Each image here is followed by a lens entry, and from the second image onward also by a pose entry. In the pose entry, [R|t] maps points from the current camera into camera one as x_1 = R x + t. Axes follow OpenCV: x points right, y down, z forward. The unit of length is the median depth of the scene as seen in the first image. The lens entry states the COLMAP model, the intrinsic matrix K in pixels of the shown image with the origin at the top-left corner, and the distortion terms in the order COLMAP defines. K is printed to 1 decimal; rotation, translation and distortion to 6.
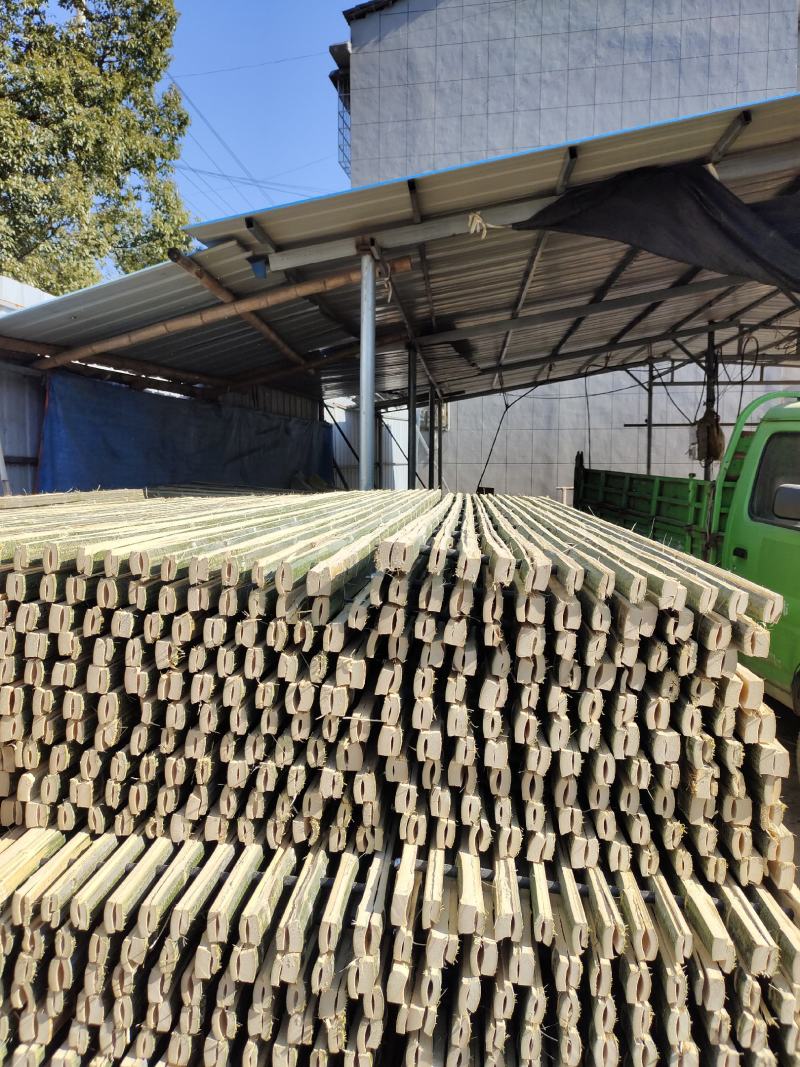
lens RADIAL K [[794.3, 0, 404.0], [0, 794.3, 534.2], [0, 0, 1]] dist [0.033021, -0.036126]
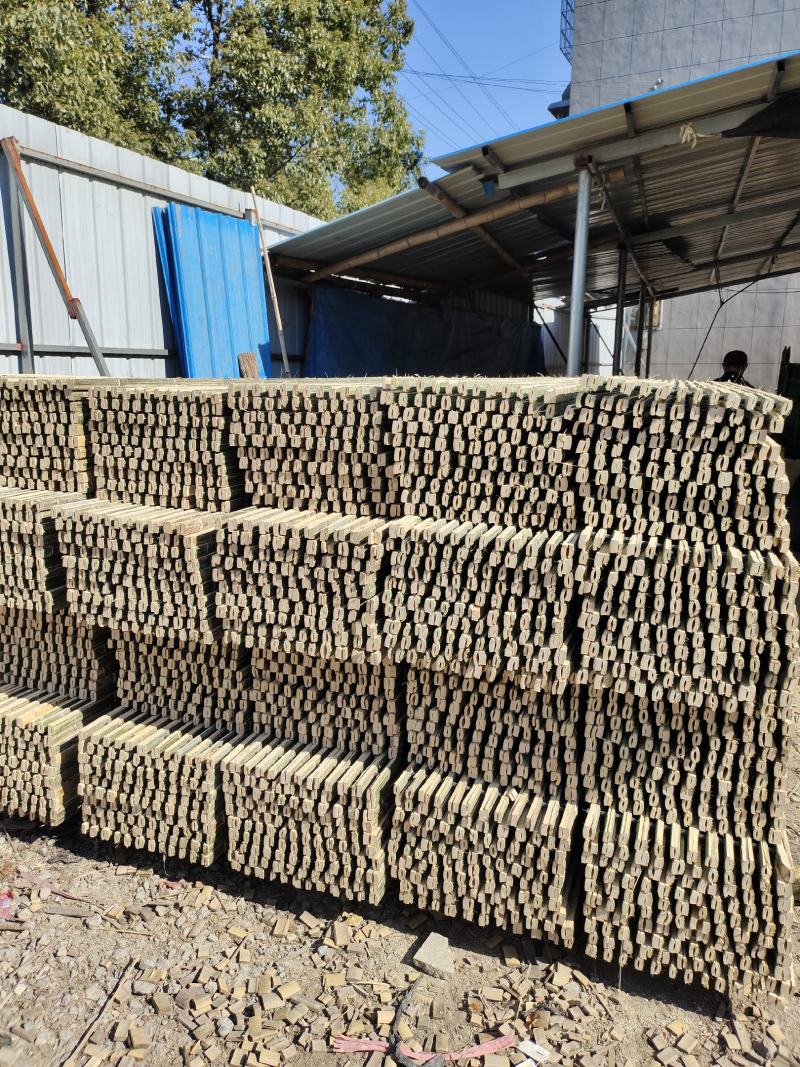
lens RADIAL K [[794.3, 0, 390.6], [0, 794.3, 541.0], [0, 0, 1]] dist [0.033021, -0.036126]
pose [[0.964766, 0.053258, -0.257662, 0.041954], [-0.020792, 0.991669, 0.127123, 0.170661], [0.262286, -0.117287, 0.957836, -1.064347]]
